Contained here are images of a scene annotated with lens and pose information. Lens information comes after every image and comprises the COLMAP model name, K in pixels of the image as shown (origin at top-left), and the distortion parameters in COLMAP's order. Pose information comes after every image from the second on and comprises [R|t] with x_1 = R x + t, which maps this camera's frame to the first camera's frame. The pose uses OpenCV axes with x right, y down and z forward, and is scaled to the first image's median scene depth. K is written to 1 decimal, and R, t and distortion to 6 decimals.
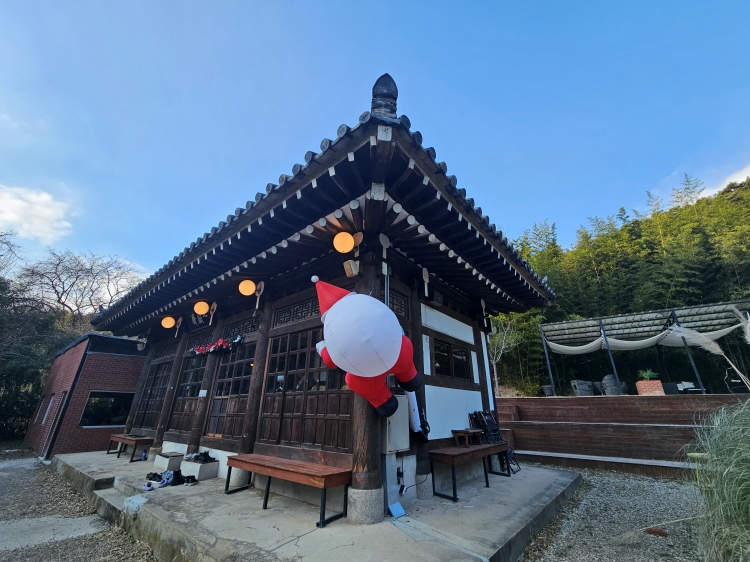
lens RADIAL K [[305.8, 0, 375.0], [0, 305.8, 281.0], [0, 0, 1]] dist [0.001749, -0.000471]
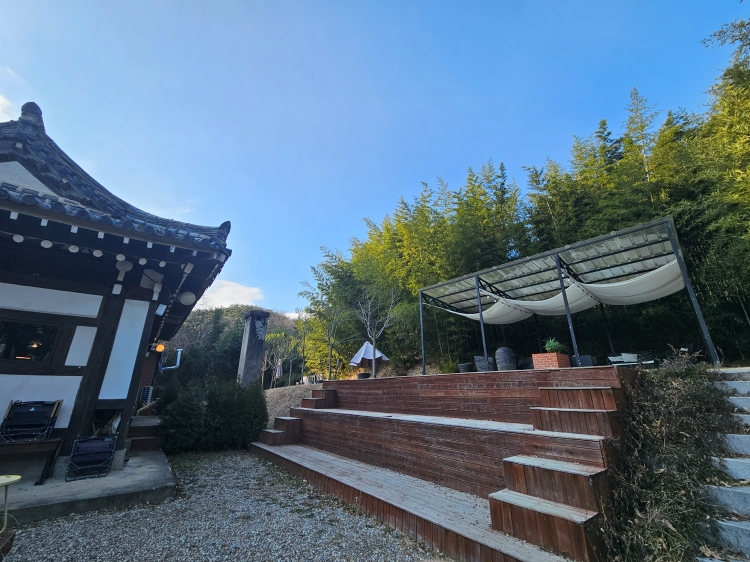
lens RADIAL K [[305.8, 0, 375.0], [0, 305.8, 281.0], [0, 0, 1]] dist [0.001749, -0.000471]
pose [[0.975352, -0.072132, -0.208531, 1.211244], [0.085217, 0.994874, 0.054448, 0.136854], [0.203535, -0.070876, 0.976499, 0.395005]]
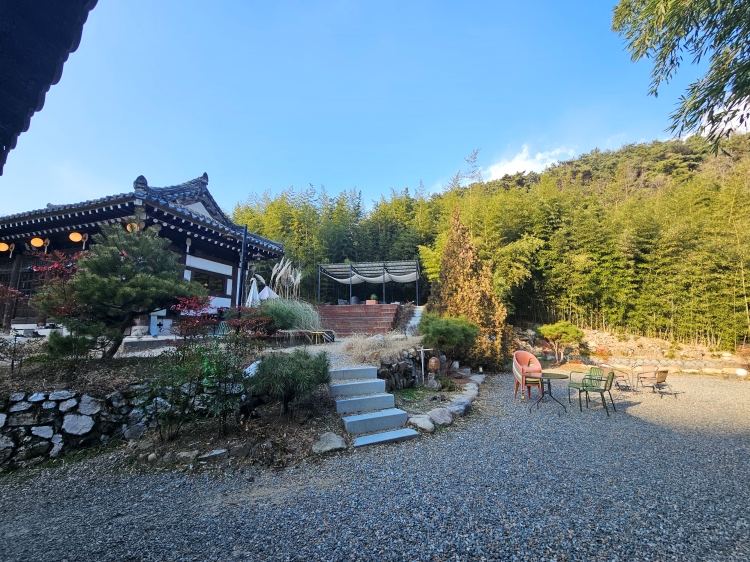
lens RADIAL K [[305.8, 0, 375.0], [0, 305.8, 281.0], [0, 0, 1]] dist [0.001749, -0.000471]
pose [[0.921336, 0.050617, 0.385459, 0.412425], [-0.141195, 0.967352, 0.210462, -0.285592], [-0.362221, -0.248331, 0.898403, -1.042193]]
